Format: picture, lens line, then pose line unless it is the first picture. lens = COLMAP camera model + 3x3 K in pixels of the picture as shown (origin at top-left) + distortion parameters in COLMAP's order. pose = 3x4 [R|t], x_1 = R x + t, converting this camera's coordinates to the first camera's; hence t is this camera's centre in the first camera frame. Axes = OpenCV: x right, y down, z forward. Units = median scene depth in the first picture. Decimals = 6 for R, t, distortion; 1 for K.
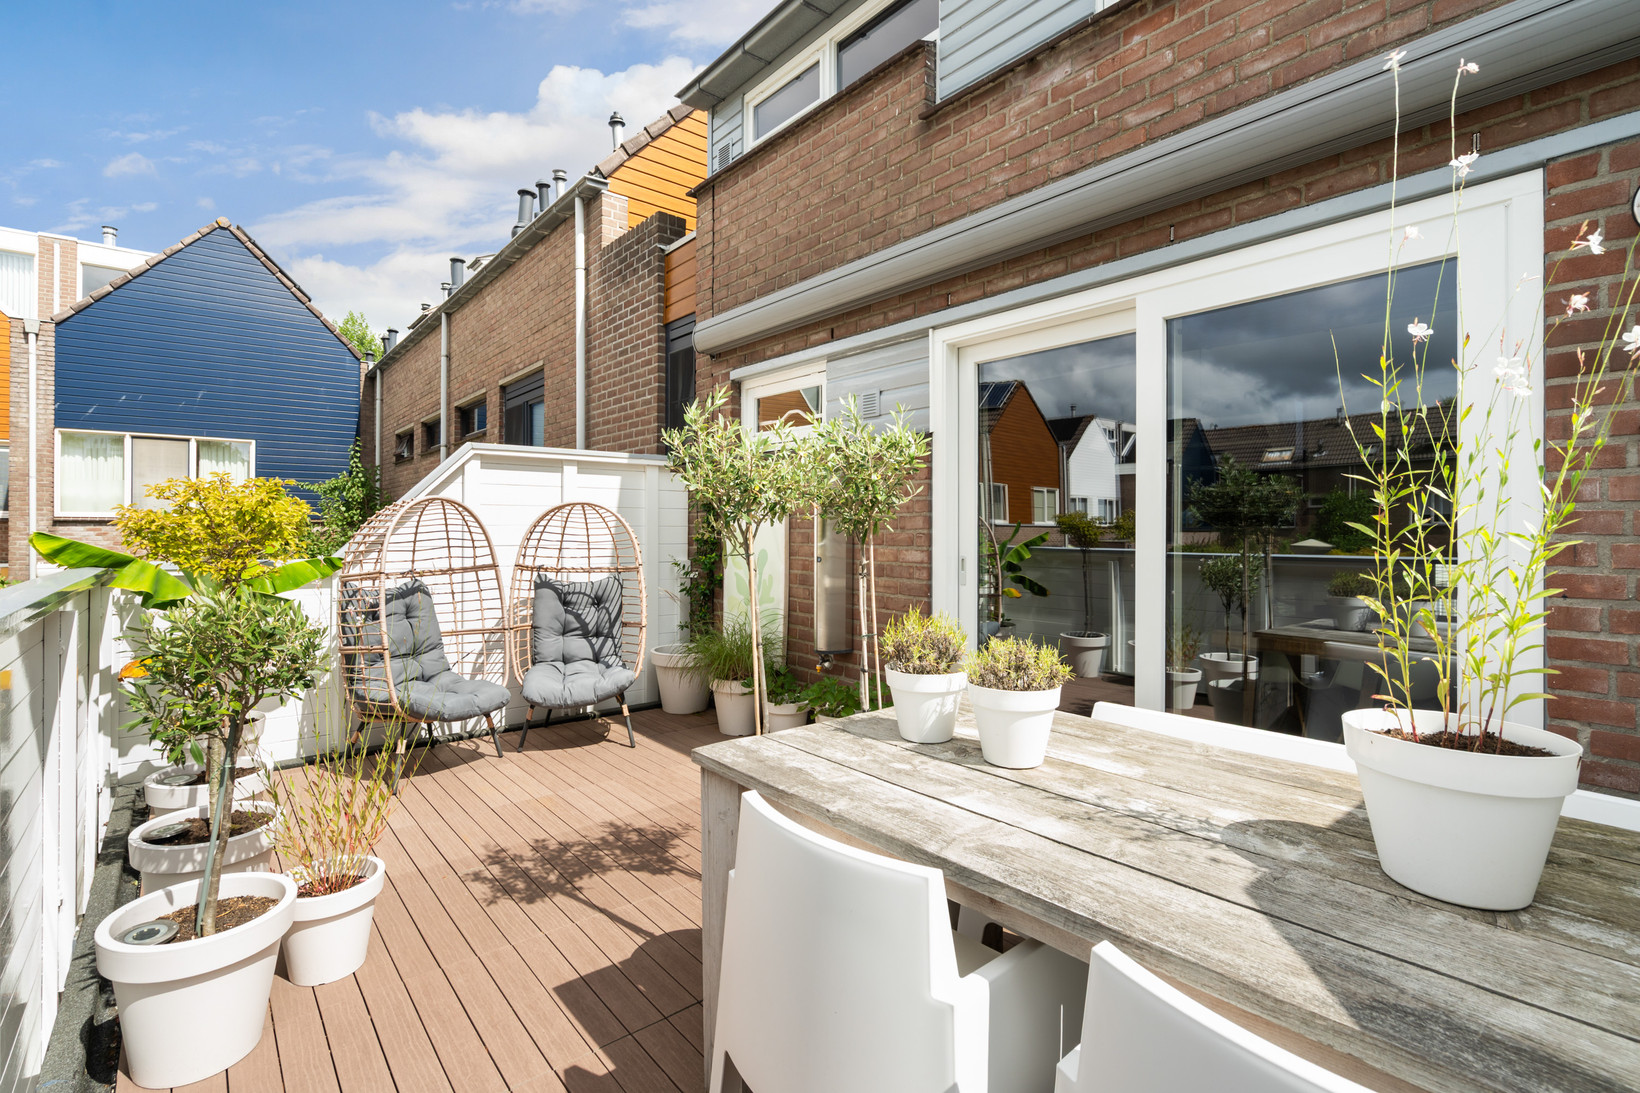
lens RADIAL K [[769.7, 0, 816.5], [0, 769.7, 531.2], [0, 0, 1]] dist [-0.000657, -0.000007]
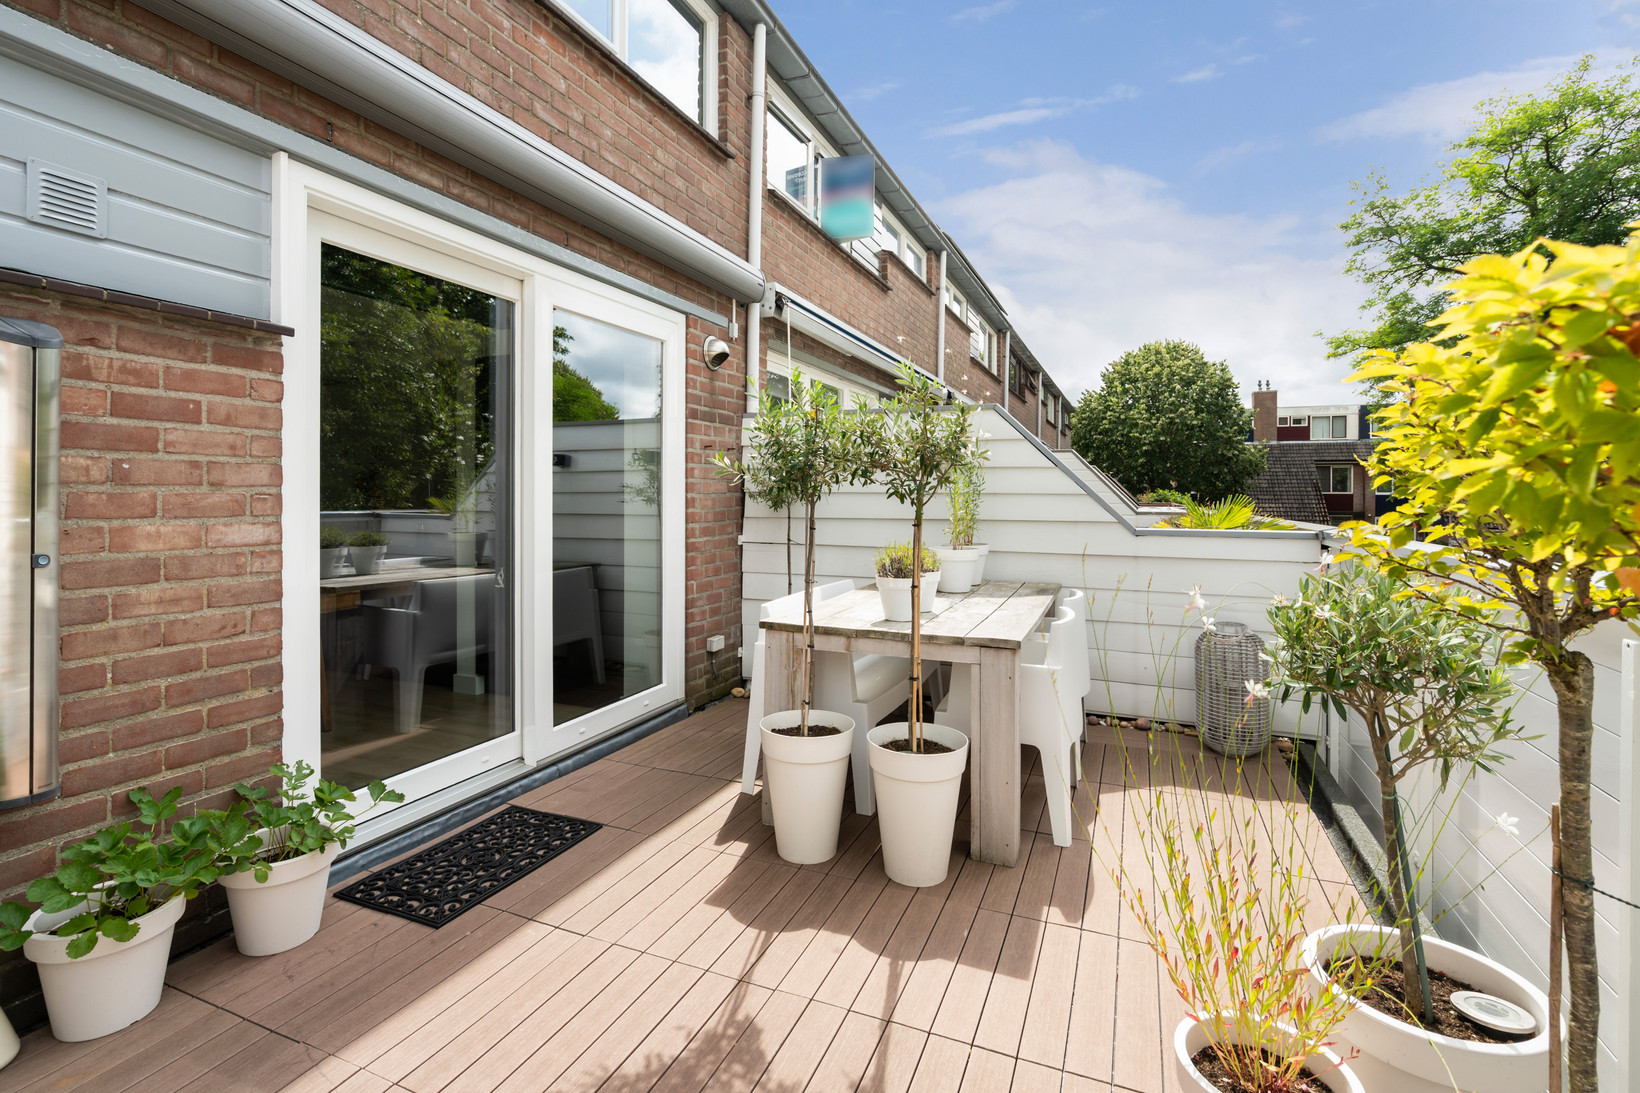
lens RADIAL K [[756.5, 0, 817.5], [0, 756.5, 497.7], [0, 0, 1]] dist [-0.001399, -0.000239]
pose [[-0.462521, -0.006992, 0.886581, -0.747892], [-0.002410, 0.999975, 0.006629, 0.001789], [-0.886605, 0.000930, -0.462526, 1.192512]]
